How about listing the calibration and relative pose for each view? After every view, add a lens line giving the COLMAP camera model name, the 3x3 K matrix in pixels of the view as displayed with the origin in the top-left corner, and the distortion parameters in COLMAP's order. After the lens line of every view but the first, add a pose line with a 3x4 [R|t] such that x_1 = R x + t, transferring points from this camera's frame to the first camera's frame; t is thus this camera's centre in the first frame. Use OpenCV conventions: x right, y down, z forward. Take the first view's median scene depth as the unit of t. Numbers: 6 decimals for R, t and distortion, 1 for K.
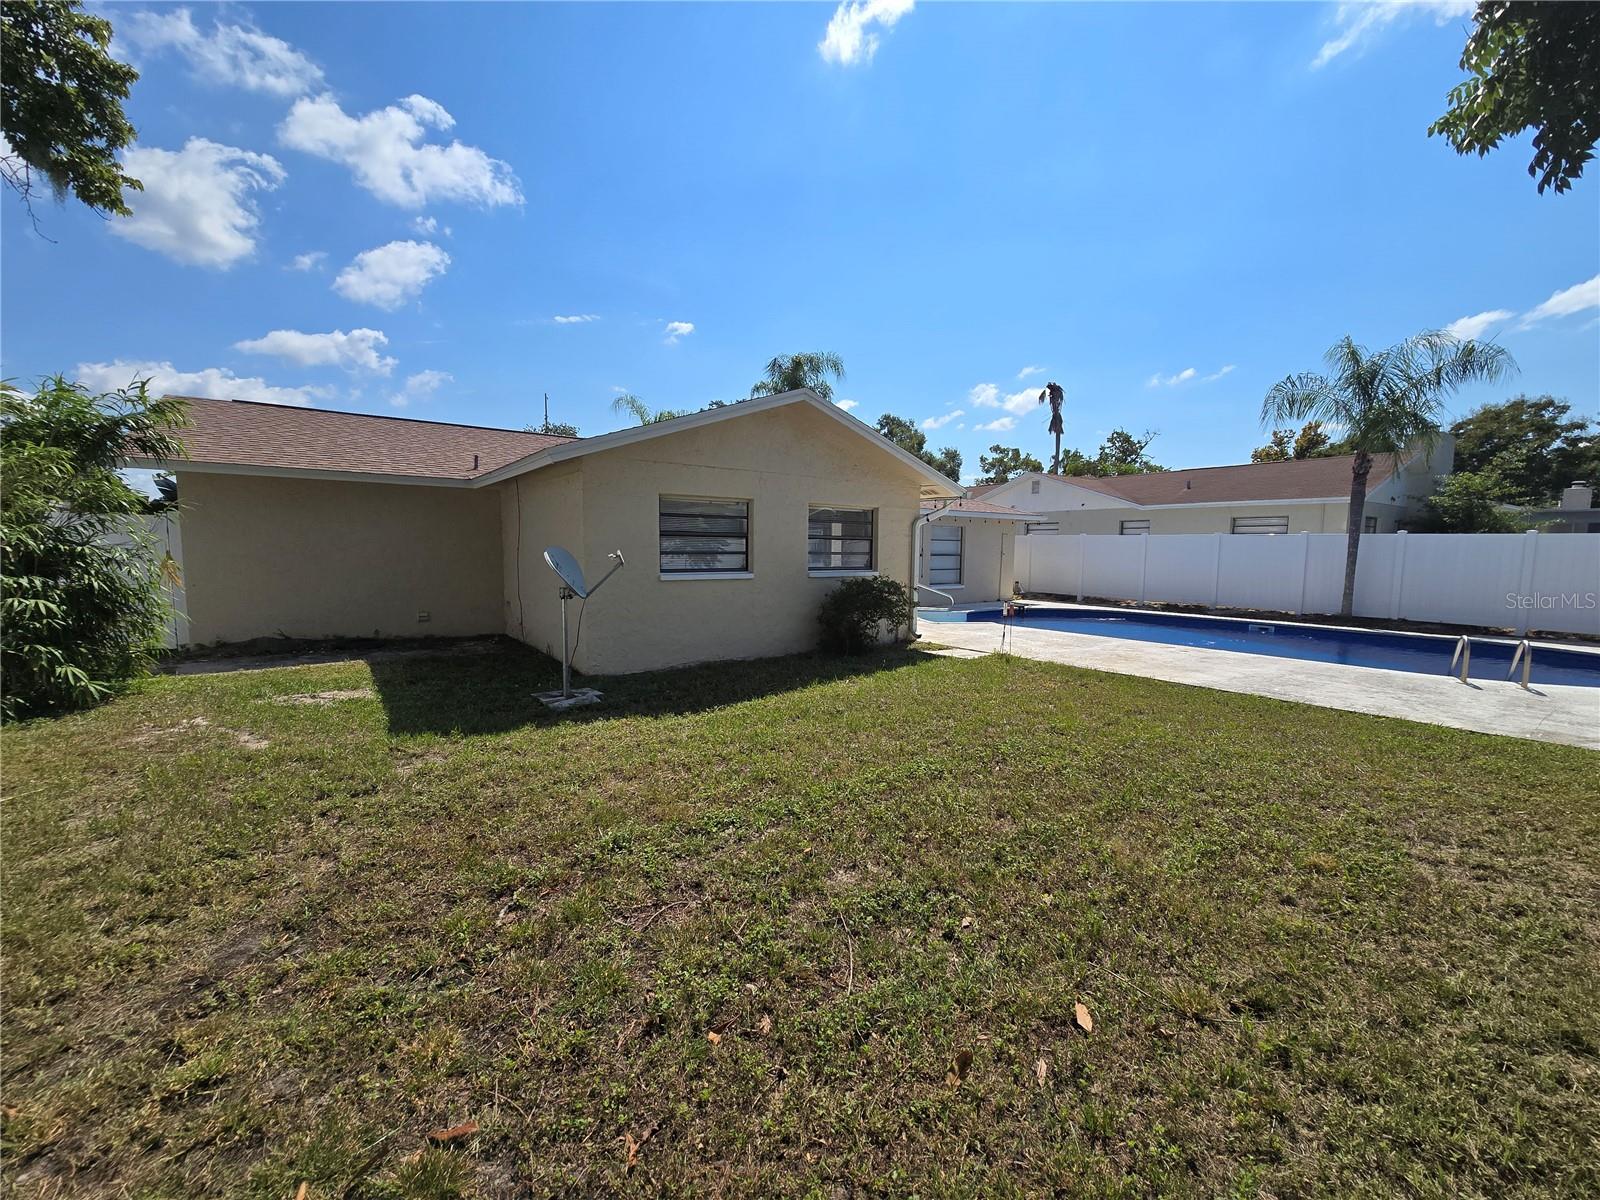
lens RADIAL K [[645.1, 0, 798.5], [0, 645.1, 620.1], [0, 0, 1]] dist [-0.001726, -0.000023]
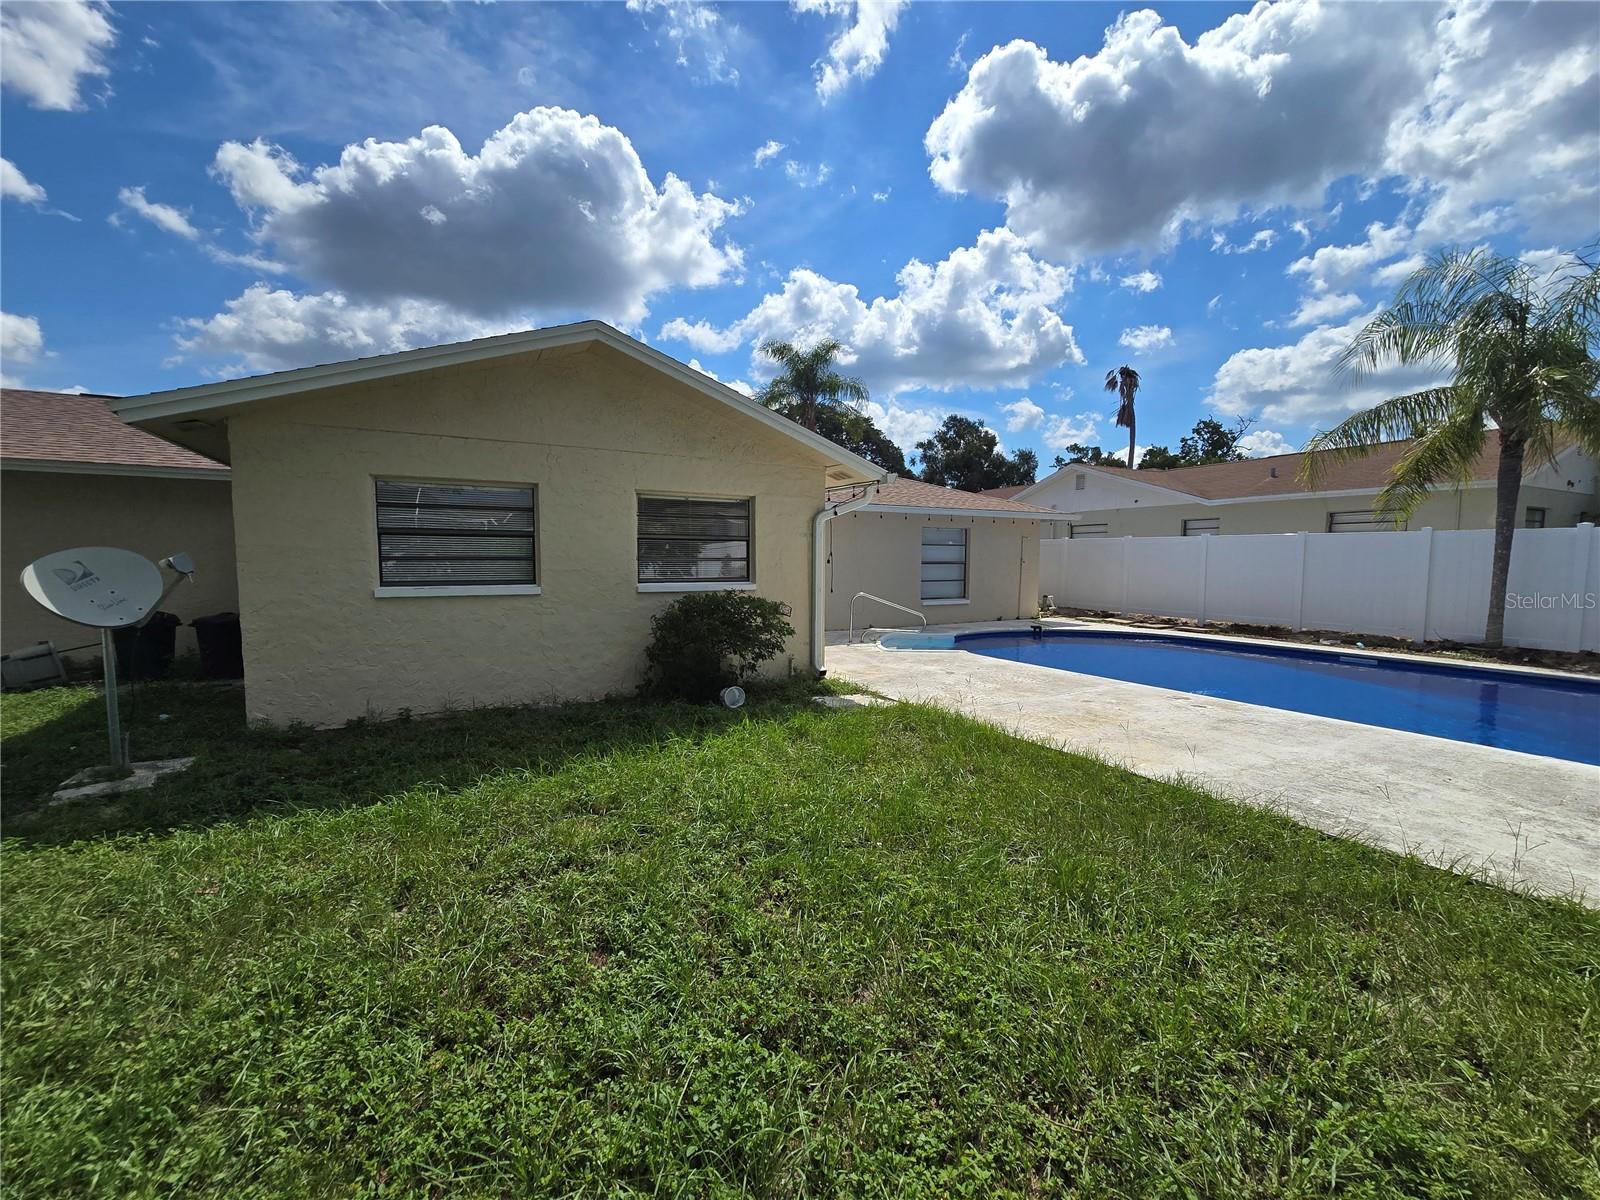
lens RADIAL K [[652.9, 0, 804.0], [0, 652.9, 611.2], [0, 0, 1]] dist [-0.002332, 0.000662]
pose [[0.992489, 0.003023, -0.122297, 0.150374], [-0.006875, 0.999493, -0.031088, -0.012539], [0.122141, 0.031695, 0.992007, 0.158089]]
